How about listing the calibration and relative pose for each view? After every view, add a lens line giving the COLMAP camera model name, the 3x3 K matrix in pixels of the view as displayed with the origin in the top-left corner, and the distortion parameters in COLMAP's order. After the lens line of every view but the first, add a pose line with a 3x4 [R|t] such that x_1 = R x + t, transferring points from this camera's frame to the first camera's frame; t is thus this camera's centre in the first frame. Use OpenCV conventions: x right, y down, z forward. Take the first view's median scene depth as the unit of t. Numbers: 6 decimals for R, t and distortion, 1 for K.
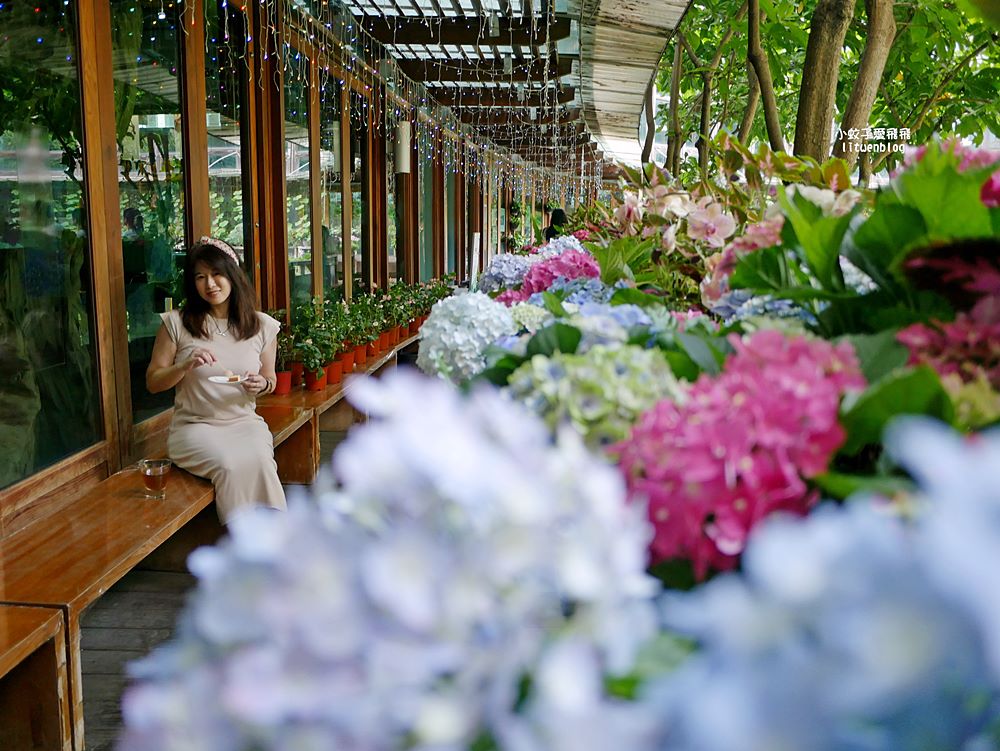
lens RADIAL K [[829.6, 0, 500.0], [0, 829.6, 375.5], [0, 0, 1]] dist [-0.053591, 0.003954]
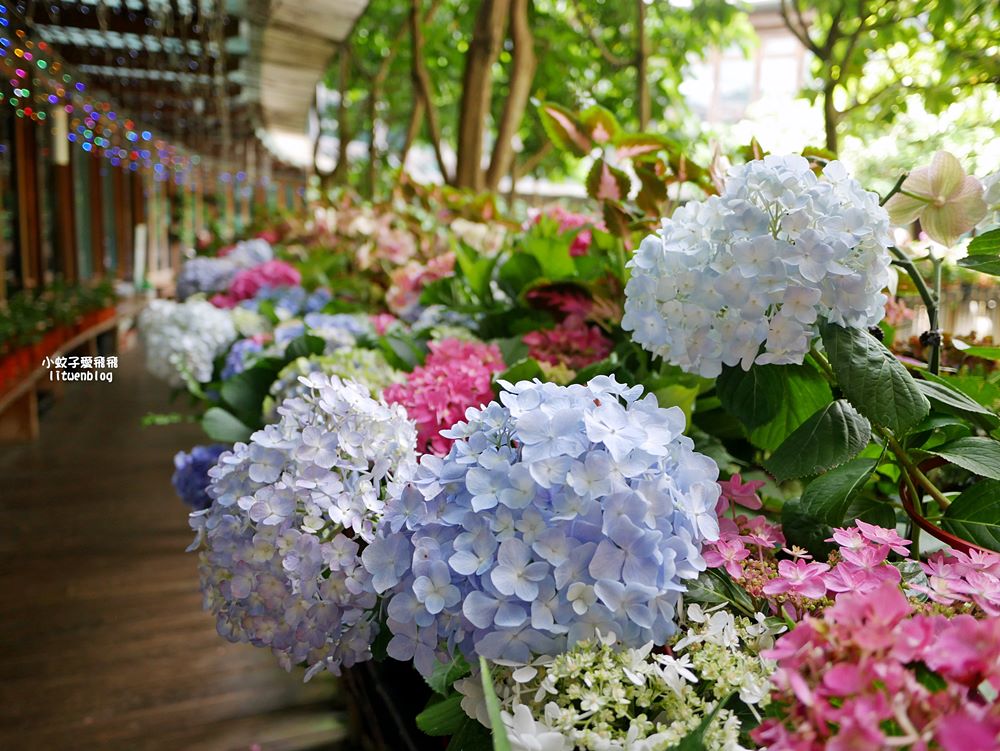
lens RADIAL K [[829.6, 0, 500.0], [0, 829.6, 375.5], [0, 0, 1]] dist [-0.053591, 0.003954]
pose [[0.923343, -0.043566, 0.381498, -0.157764], [0.039505, 0.999049, 0.018475, -0.004963], [-0.381940, -0.001988, 0.924185, -0.411901]]
